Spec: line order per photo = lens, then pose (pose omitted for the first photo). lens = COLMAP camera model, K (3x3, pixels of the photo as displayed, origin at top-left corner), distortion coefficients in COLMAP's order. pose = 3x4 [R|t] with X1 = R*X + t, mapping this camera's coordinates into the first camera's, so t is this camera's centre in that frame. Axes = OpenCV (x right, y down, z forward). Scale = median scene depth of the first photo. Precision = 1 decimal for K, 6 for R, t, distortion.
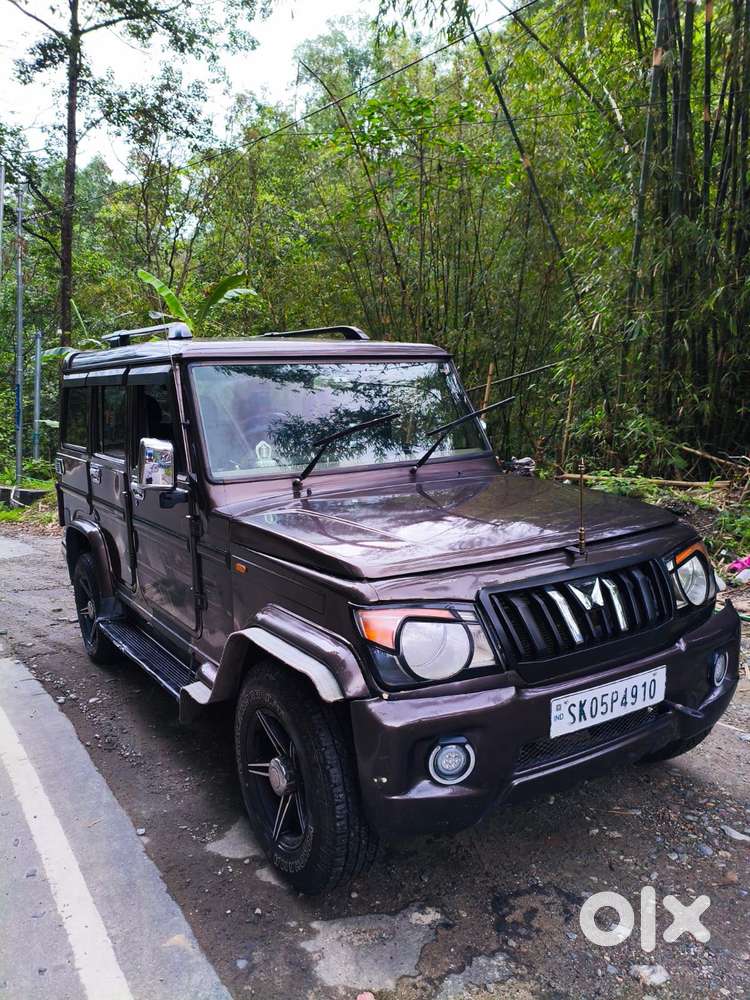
lens RADIAL K [[769.0, 0, 373.7], [0, 769.0, 496.4], [0, 0, 1]] dist [-0.002178, -0.012072]
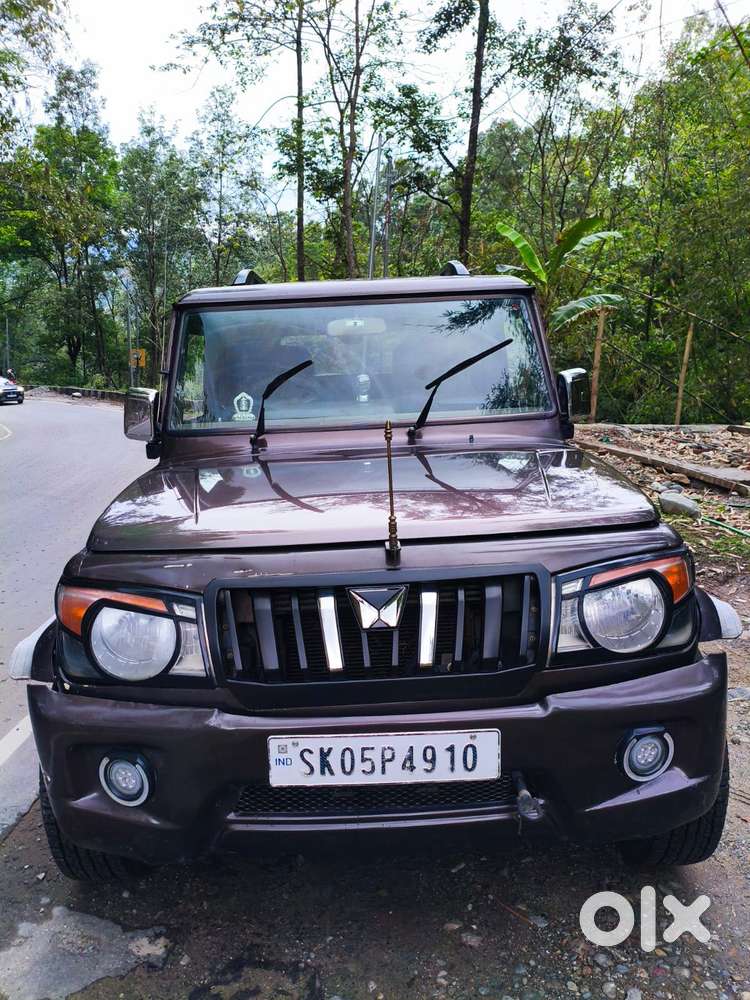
lens RADIAL K [[769.0, 0, 373.7], [0, 769.0, 496.4], [0, 0, 1]] dist [-0.002178, -0.012072]
pose [[0.856846, 0.080815, -0.509199, 0.634826], [-0.052314, 0.996169, 0.070071, -0.026722], [0.512911, -0.033402, 0.857792, 0.382115]]
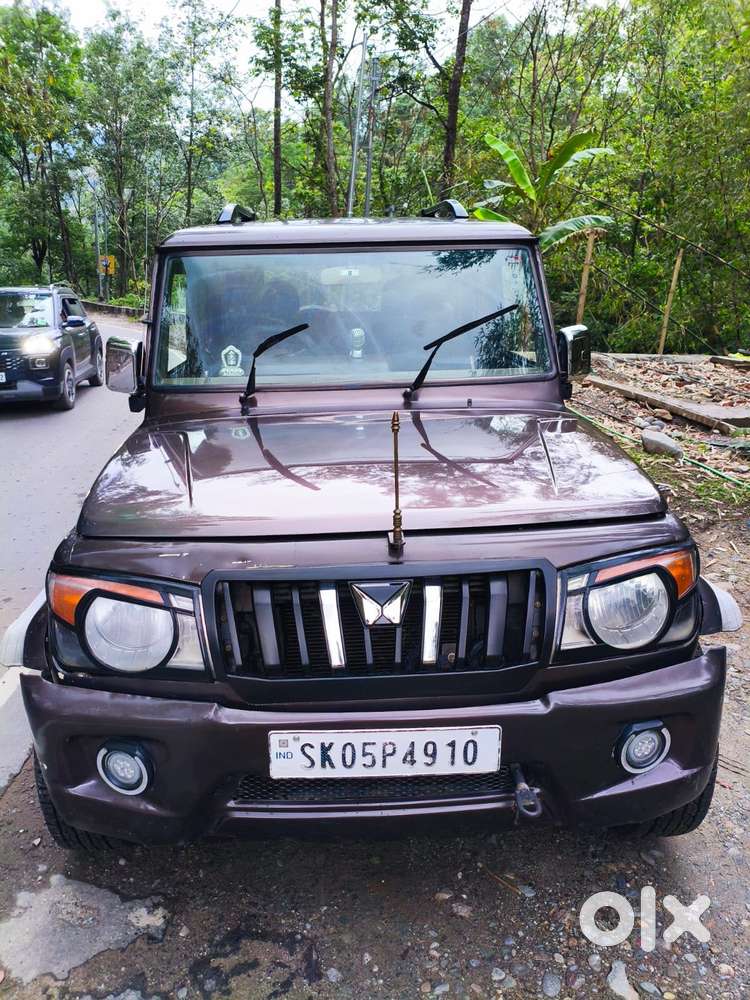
lens RADIAL K [[770.9, 0, 371.7], [0, 770.9, 499.0], [0, 0, 1]] dist [-0.004709, -0.011649]
pose [[0.869665, 0.150466, -0.470152, 0.590180], [-0.072941, 0.981128, 0.179074, -0.092389], [0.488224, -0.121441, 0.864228, 0.394994]]
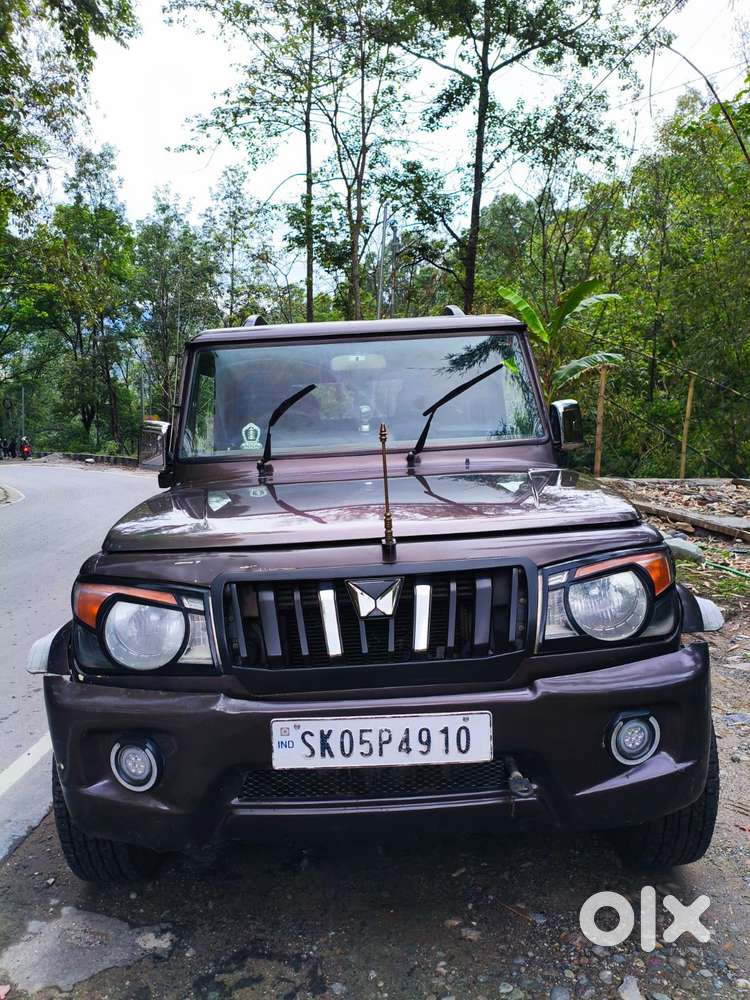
lens RADIAL K [[767.3, 0, 375.0], [0, 767.3, 500.0], [0, 0, 1]] dist [0.009065, -0.030648]
pose [[0.851632, 0.032328, -0.523143, 0.677033], [-0.043311, 0.999023, -0.008770, 0.036834], [0.522348, 0.030127, 0.852200, 0.343975]]
